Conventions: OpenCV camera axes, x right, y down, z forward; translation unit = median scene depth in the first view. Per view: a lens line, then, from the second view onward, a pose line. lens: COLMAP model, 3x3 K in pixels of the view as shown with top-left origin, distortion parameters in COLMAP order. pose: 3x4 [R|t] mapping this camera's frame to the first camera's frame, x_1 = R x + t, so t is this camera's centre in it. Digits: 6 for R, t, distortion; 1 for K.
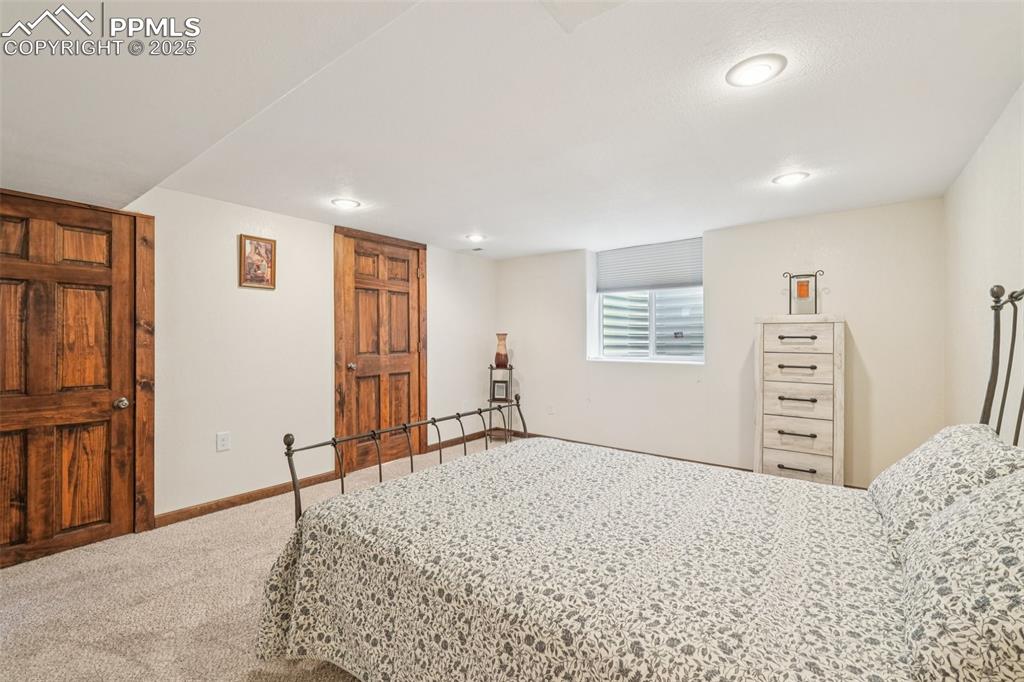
lens RADIAL K [[439.5, 0, 509.9], [0, 439.5, 337.4], [0, 0, 1]] dist [-0.002331, 0.000345]
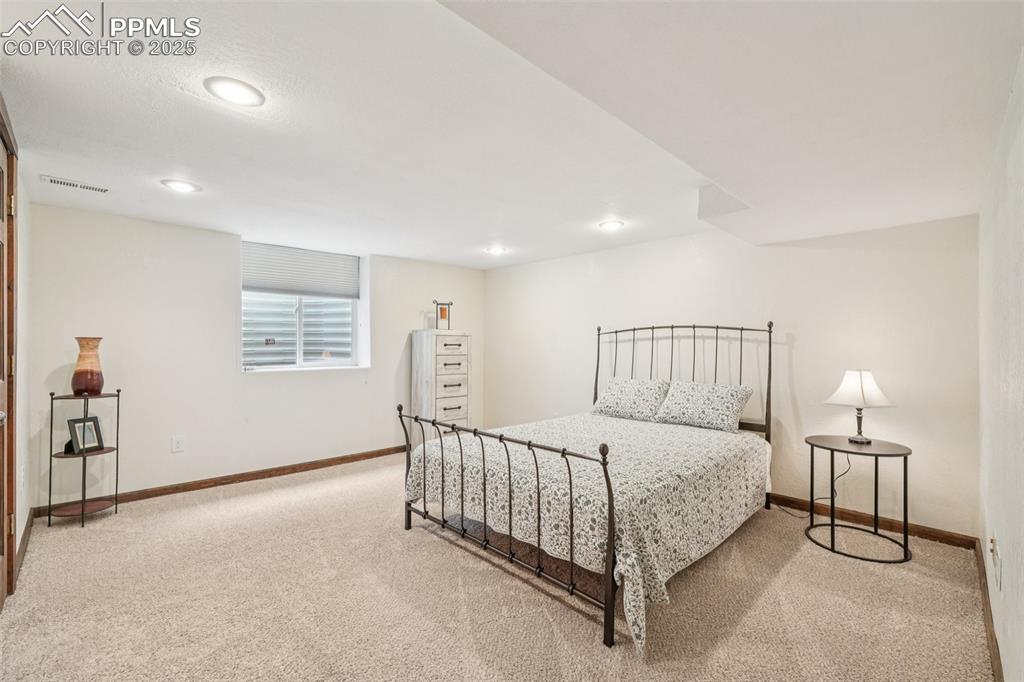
lens RADIAL K [[439.5, 0, 508.6], [0, 439.5, 343.8], [0, 0, 1]] dist [-0.002331, 0.000345]
pose [[0.148258, 0.001742, 0.988947, -0.781325], [-0.005226, 0.999986, -0.000977, -0.003123], [-0.988935, -0.005024, 0.148265, 0.547162]]
